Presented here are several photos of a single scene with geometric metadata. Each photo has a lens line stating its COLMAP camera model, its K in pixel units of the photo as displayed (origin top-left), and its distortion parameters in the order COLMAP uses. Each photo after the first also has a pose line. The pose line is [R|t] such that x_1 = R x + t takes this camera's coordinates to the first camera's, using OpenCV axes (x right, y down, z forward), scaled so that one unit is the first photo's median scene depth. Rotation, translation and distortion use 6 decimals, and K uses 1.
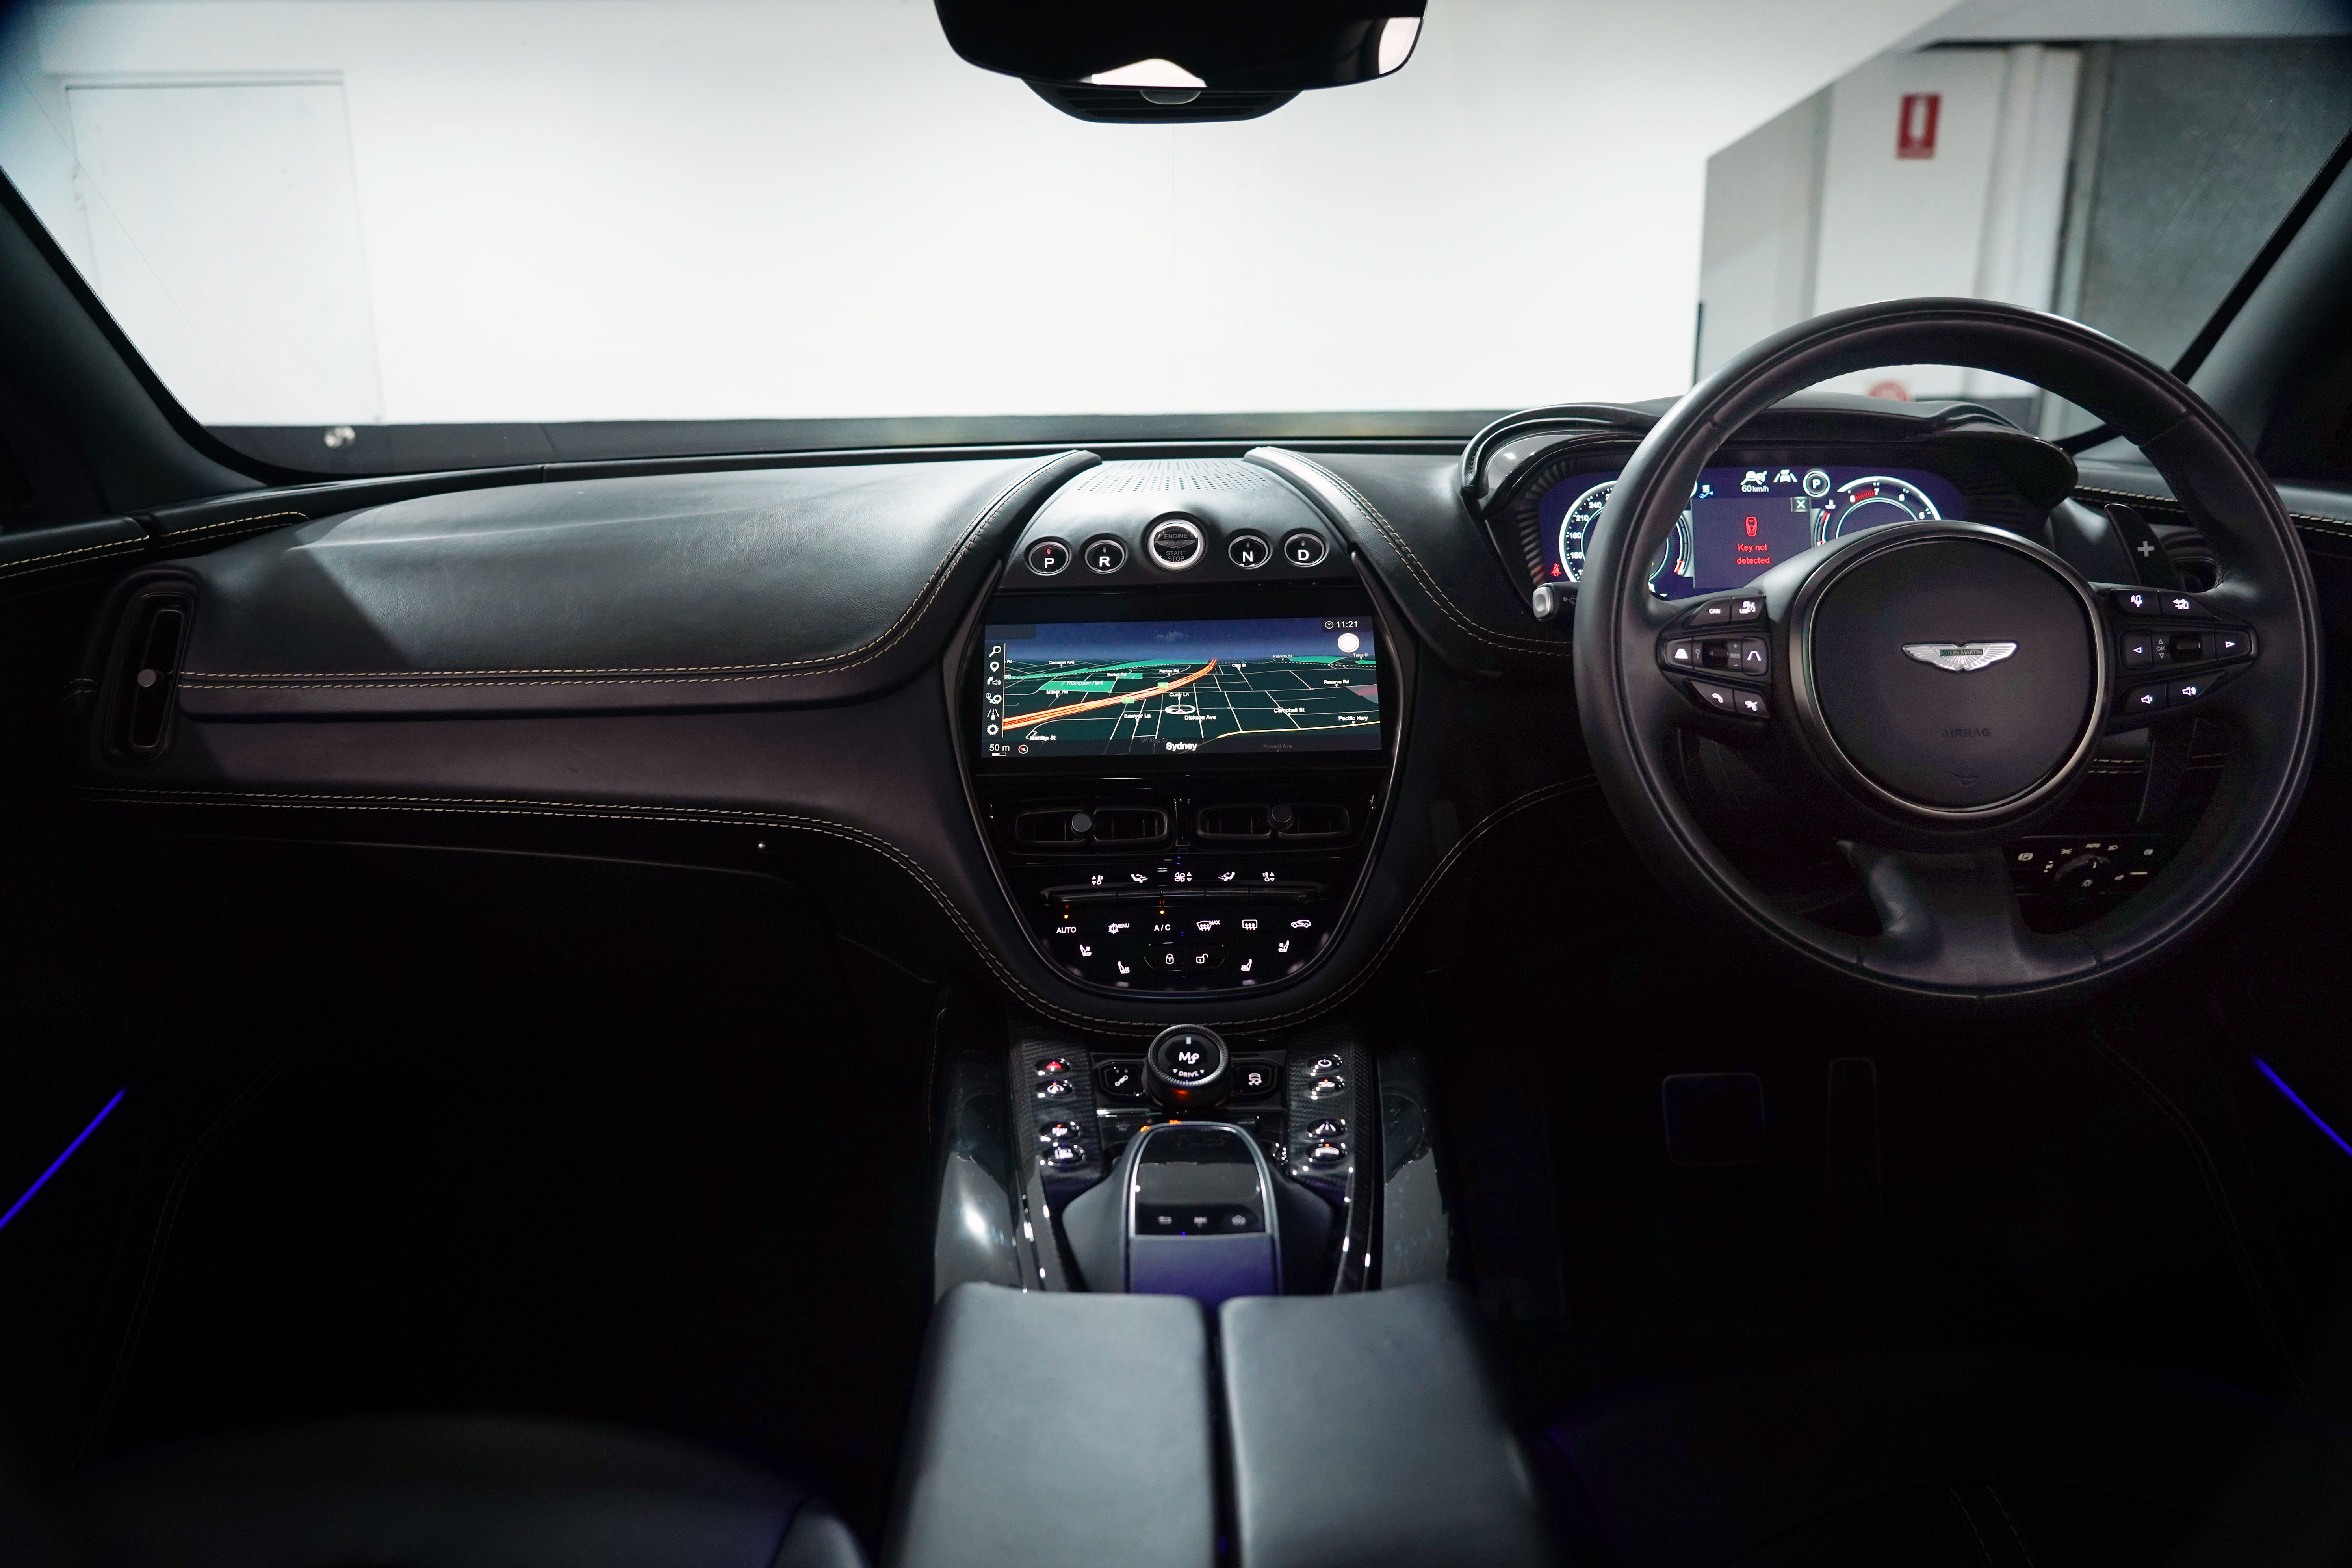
lens RADIAL K [[1657.0, 0, 1176.0], [0, 1657.0, 784.0], [0, 0, 1]] dist [0.001267, 0.003220]
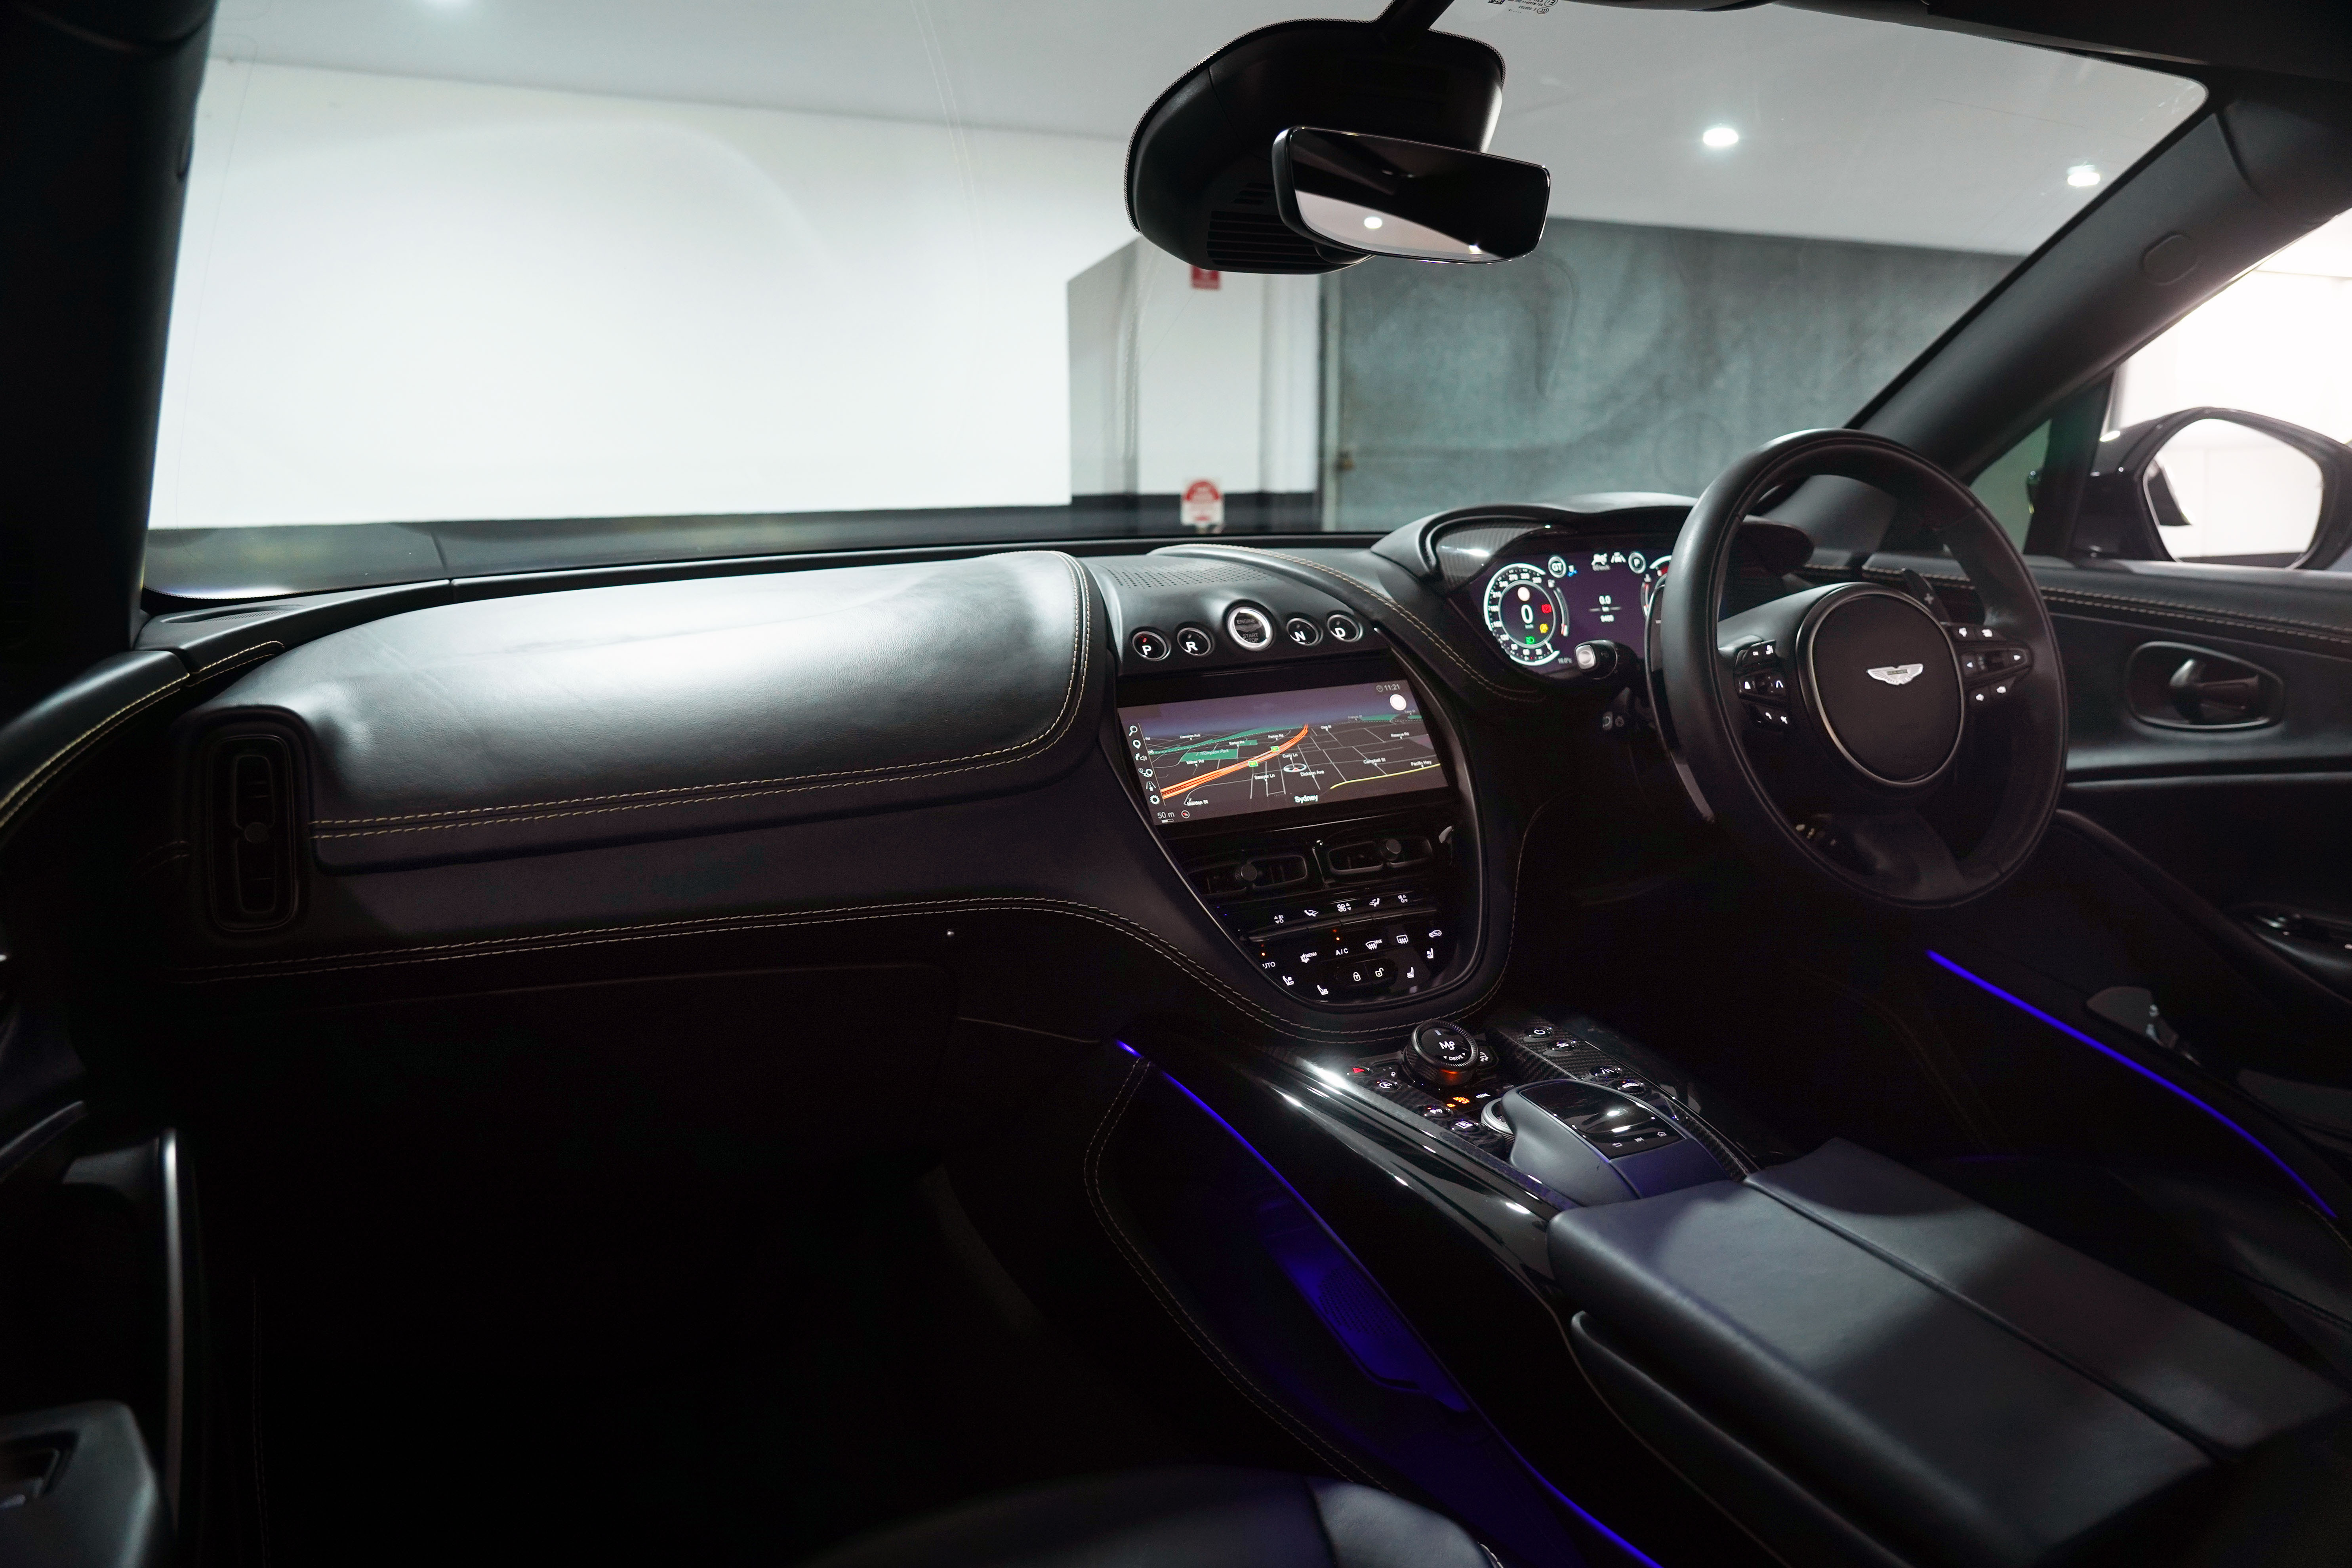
lens RADIAL K [[1694.7, 0, 1176.0], [0, 1694.7, 784.0], [0, 0, 1]] dist [-0.005305, -0.000189]
pose [[0.886955, -0.085443, 0.453883, -0.611795], [0.113078, 0.993003, -0.034038, -0.002920], [-0.447799, 0.081515, 0.890411, -0.018068]]
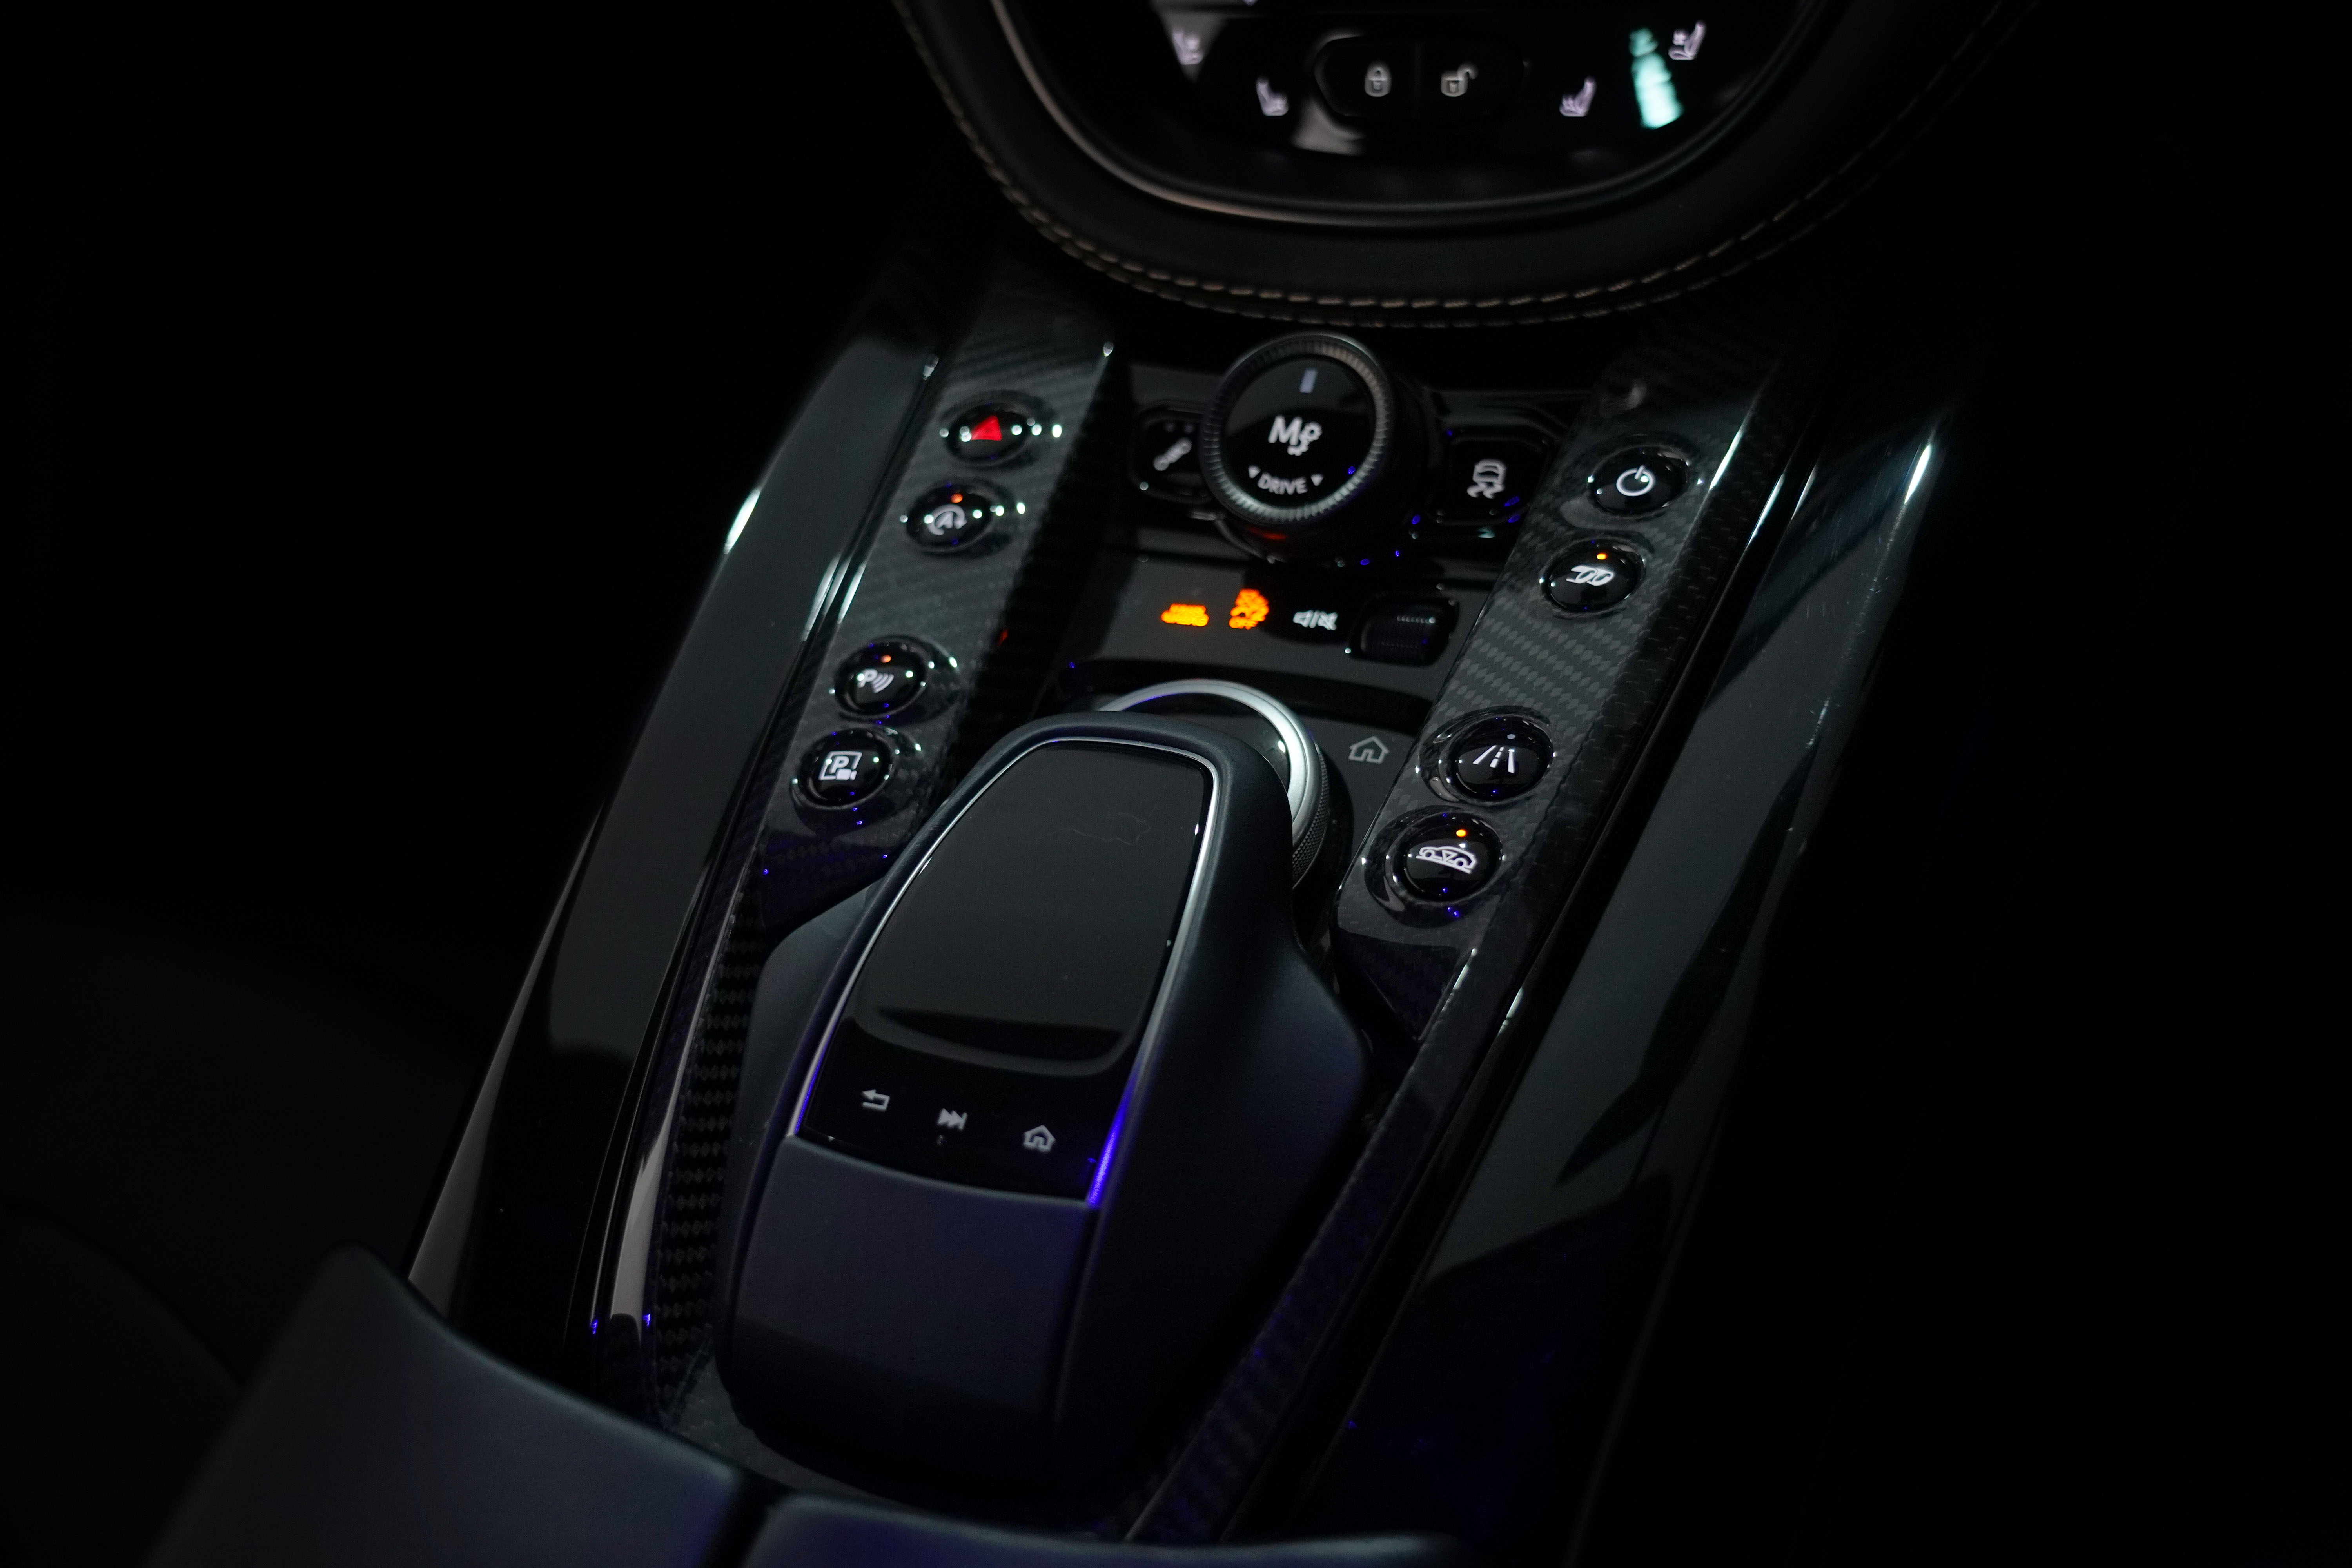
lens RADIAL K [[2517.8, 0, 1176.0], [0, 2517.8, 784.0], [0, 0, 1]] dist [0.000316, -0.002659]
pose [[0.893169, 0.143014, -0.426376, 0.209201], [0.134139, 0.820214, 0.556107, -0.082668], [0.429250, -0.553891, 0.713406, 0.456728]]
